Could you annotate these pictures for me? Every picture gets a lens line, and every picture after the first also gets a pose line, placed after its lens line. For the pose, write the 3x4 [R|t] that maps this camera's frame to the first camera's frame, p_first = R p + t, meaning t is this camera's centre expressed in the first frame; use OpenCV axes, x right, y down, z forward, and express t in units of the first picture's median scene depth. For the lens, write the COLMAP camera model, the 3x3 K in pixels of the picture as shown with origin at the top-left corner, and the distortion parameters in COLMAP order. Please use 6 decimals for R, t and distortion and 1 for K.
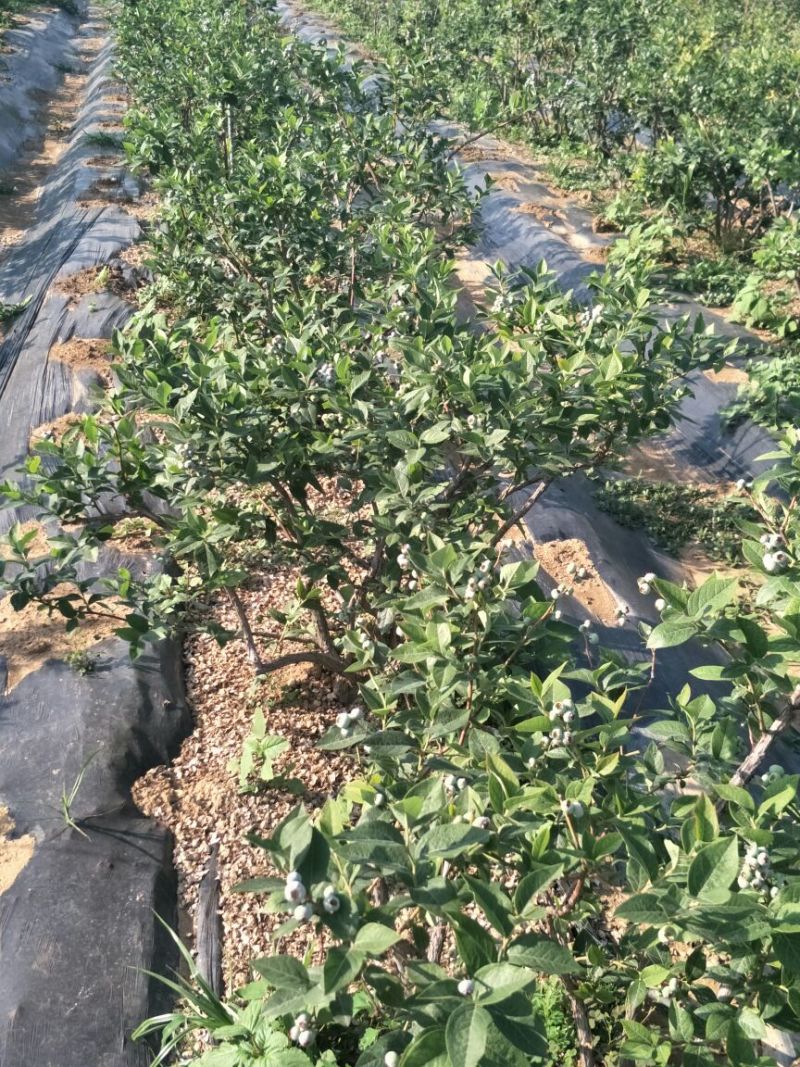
lens RADIAL K [[1274.3, 0, 400.4], [0, 1274.3, 533.4], [0, 0, 1]] dist [-0.032436, 0.000000]
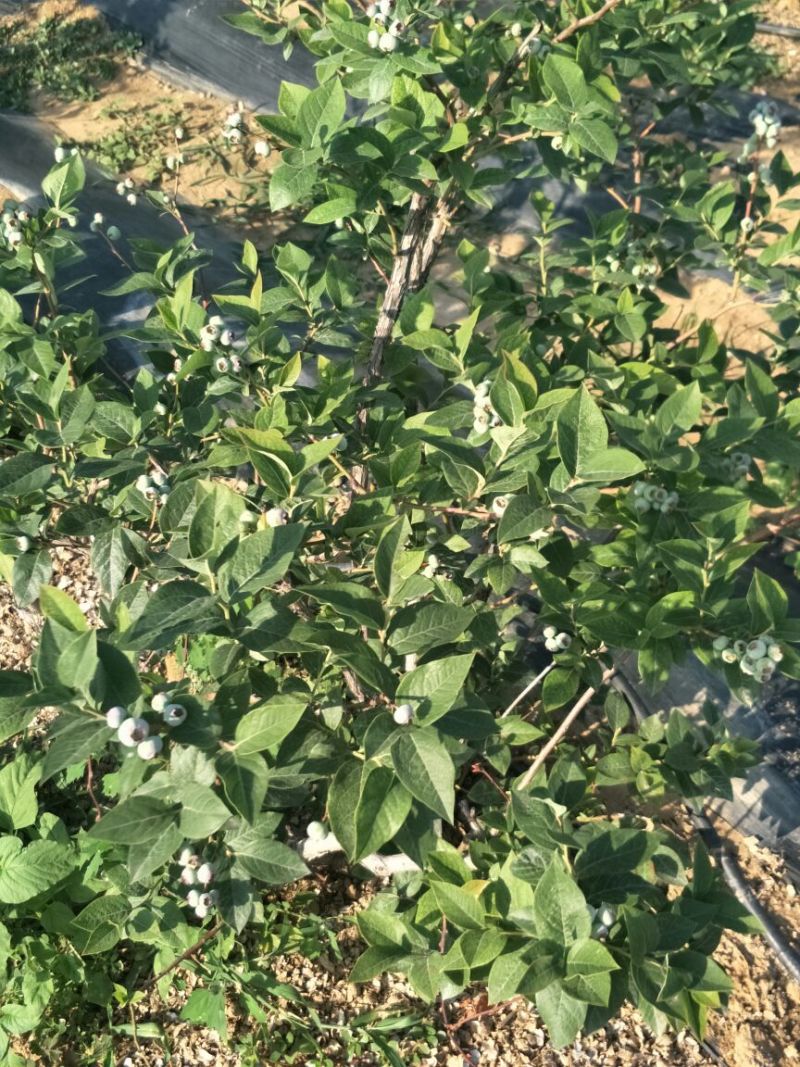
lens RADIAL K [[1274.3, 0, 399.9], [0, 1274.3, 534.2], [0, 0, 1]] dist [-0.032436, 0.000000]
pose [[0.769606, -0.484656, 0.415710, -0.140066], [0.309674, 0.852669, 0.420783, -0.036920], [-0.558398, -0.195102, 0.806304, 0.266574]]
